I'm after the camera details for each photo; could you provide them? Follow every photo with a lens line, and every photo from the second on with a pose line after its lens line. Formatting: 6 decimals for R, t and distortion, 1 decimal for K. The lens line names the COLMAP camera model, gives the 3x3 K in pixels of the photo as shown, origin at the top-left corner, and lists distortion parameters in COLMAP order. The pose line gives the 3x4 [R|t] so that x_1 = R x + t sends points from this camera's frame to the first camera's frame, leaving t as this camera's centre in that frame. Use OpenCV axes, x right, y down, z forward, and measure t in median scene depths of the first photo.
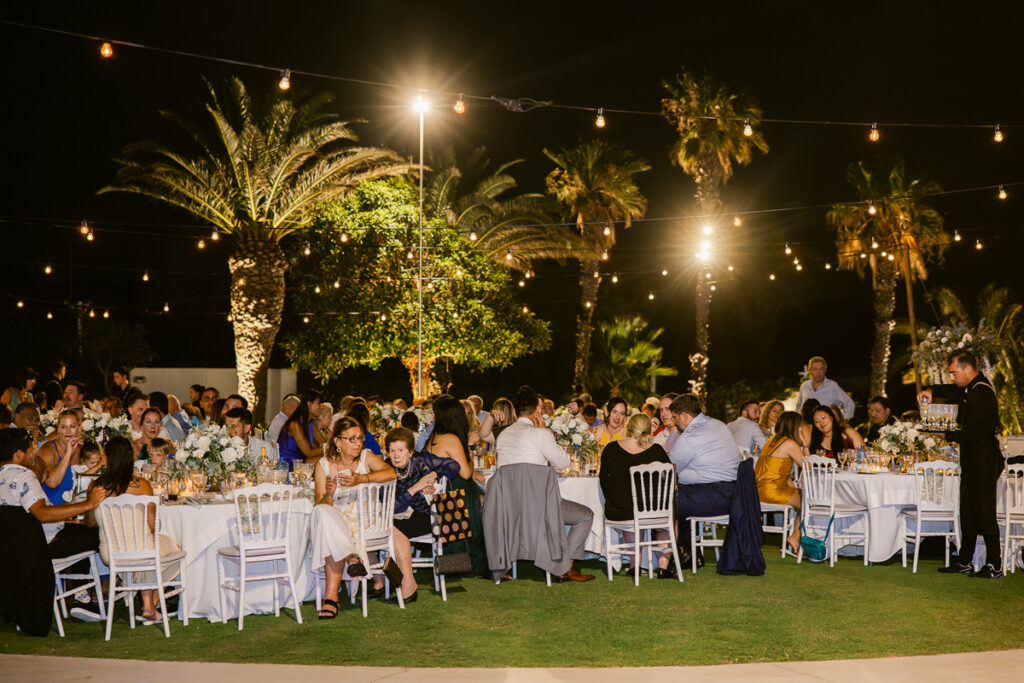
lens RADIAL K [[2008.1, 0, 512.0], [0, 2008.1, 341.5], [0, 0, 1]] dist [0.005231, 0.128881]
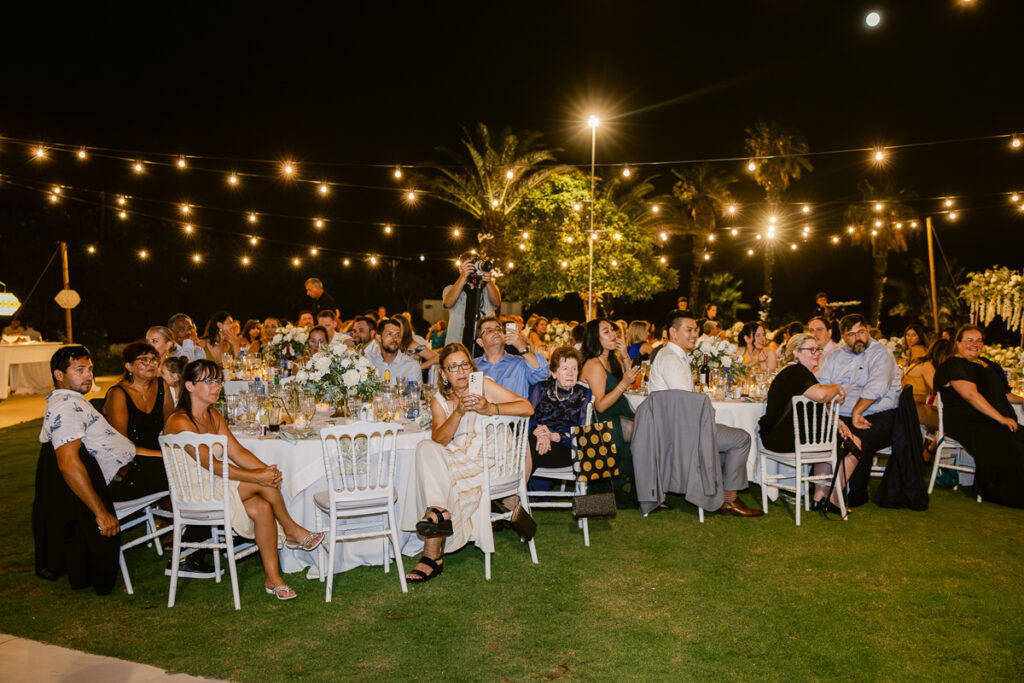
lens RADIAL K [[1035.1, 0, 512.0], [0, 1035.1, 341.5], [0, 0, 1]] dist [0.008805, 0.007027]
pose [[0.991485, 0.016665, -0.129153, -0.003530], [-0.010359, 0.998728, 0.049348, 0.006686], [0.129811, -0.047590, 0.990396, 0.225433]]
